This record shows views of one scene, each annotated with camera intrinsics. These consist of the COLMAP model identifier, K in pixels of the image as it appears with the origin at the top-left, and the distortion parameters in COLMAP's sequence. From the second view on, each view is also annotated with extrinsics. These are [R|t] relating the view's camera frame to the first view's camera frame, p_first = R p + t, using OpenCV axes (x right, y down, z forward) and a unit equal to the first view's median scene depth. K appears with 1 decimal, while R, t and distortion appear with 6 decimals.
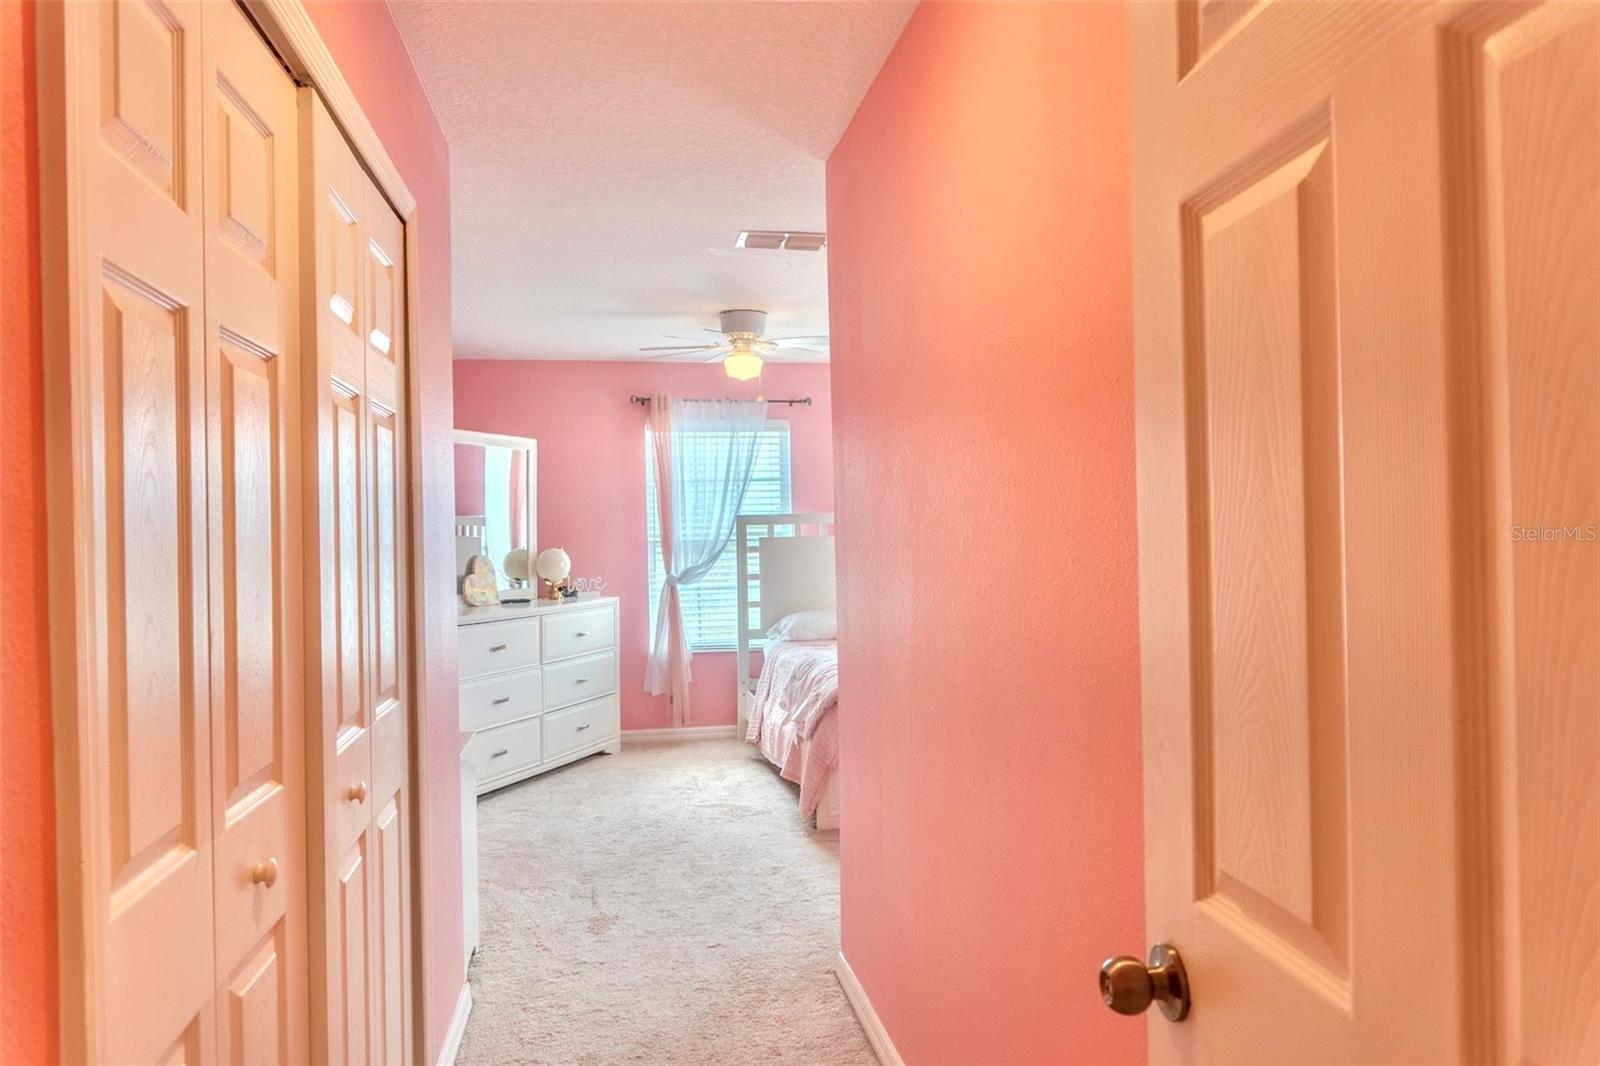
lens RADIAL K [[1073.4, 0, 801.6], [0, 1073.4, 528.7], [0, 0, 1]] dist [-0.004554, -0.001755]
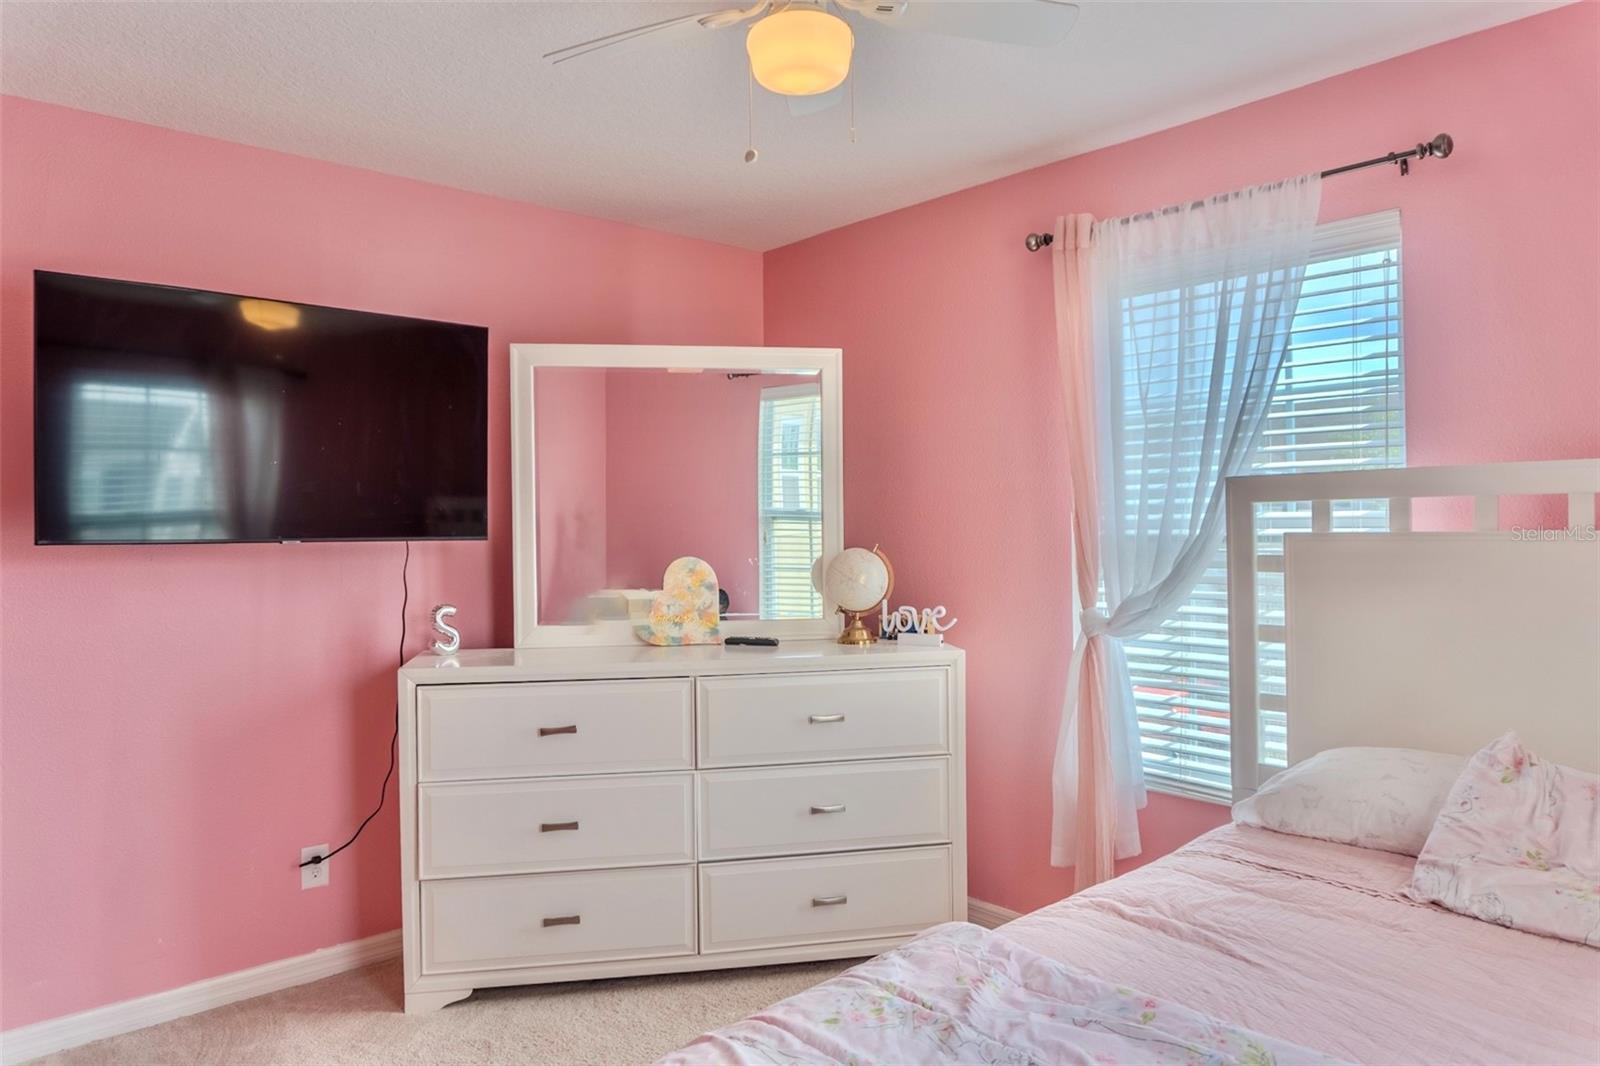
lens RADIAL K [[1073.4, 0, 801.6], [0, 1073.4, 528.7], [0, 0, 1]] dist [-0.004554, -0.001755]
pose [[0.526391, 0.014849, -0.850113, 0.198795], [0.004767, 0.999780, 0.020415, -0.002335], [0.850229, -0.014799, 0.526204, 0.649030]]
